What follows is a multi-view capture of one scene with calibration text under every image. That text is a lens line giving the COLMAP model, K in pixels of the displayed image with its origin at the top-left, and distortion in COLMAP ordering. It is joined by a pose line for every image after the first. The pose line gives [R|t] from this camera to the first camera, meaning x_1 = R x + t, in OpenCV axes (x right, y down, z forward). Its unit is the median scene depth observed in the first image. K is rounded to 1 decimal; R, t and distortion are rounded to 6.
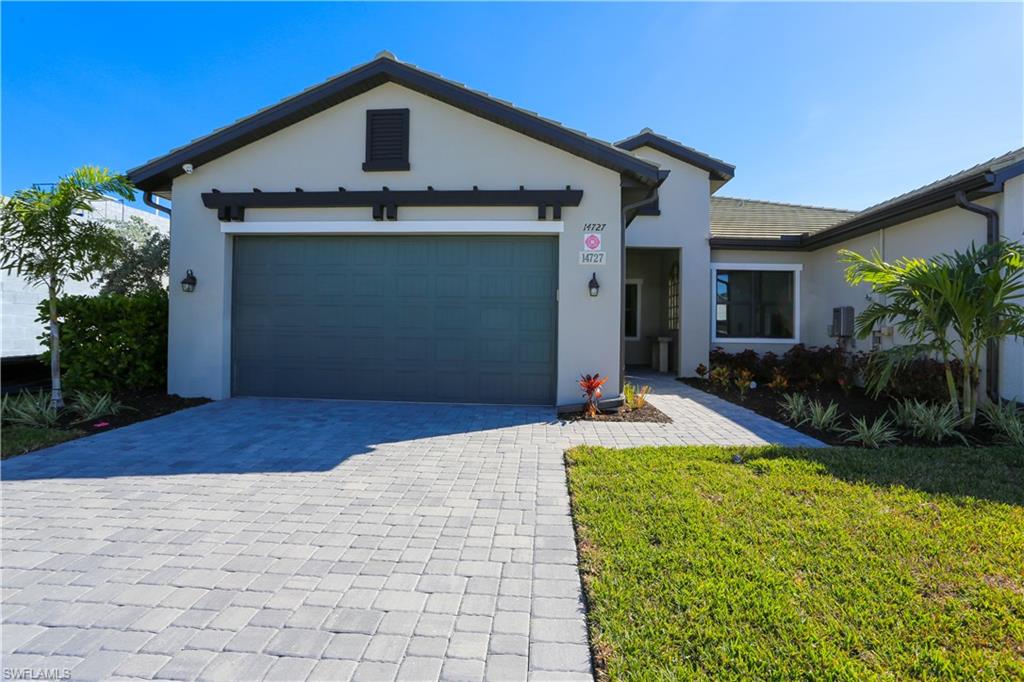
lens RADIAL K [[498.6, 0, 516.2], [0, 498.6, 332.8], [0, 0, 1]] dist [-0.081560, 0.033721]
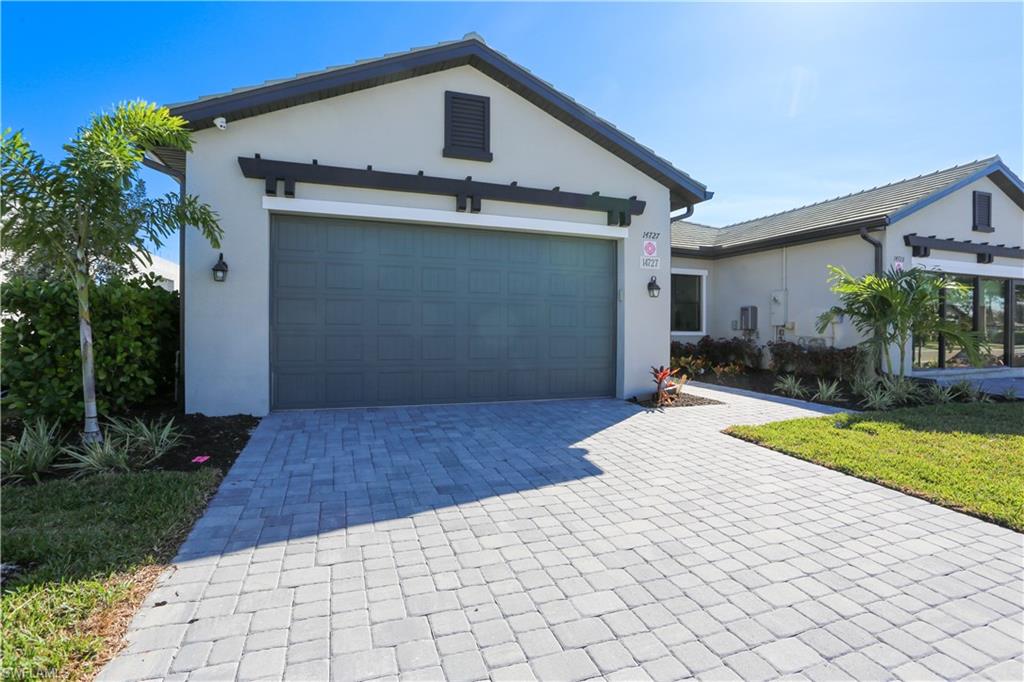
lens RADIAL K [[498.6, 0, 516.2], [0, 498.6, 332.8], [0, 0, 1]] dist [-0.081560, 0.033721]
pose [[0.919713, -0.010147, 0.392460, -0.553210], [0.003580, 0.999841, 0.017461, -0.012937], [-0.392575, -0.014654, 0.919603, 0.087921]]
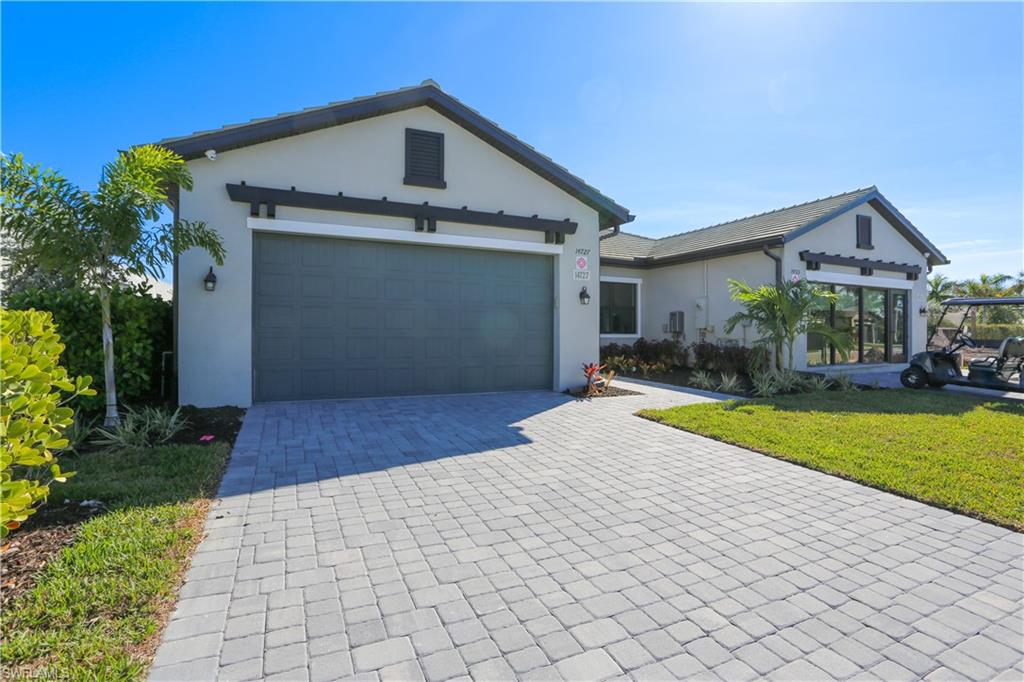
lens RADIAL K [[498.6, 0, 516.2], [0, 498.6, 332.8], [0, 0, 1]] dist [-0.081560, 0.033721]
pose [[0.880151, -0.009150, 0.474605, -0.612687], [0.004922, 0.999936, 0.010149, -0.011834], [-0.474668, -0.006597, 0.880140, -0.075311]]
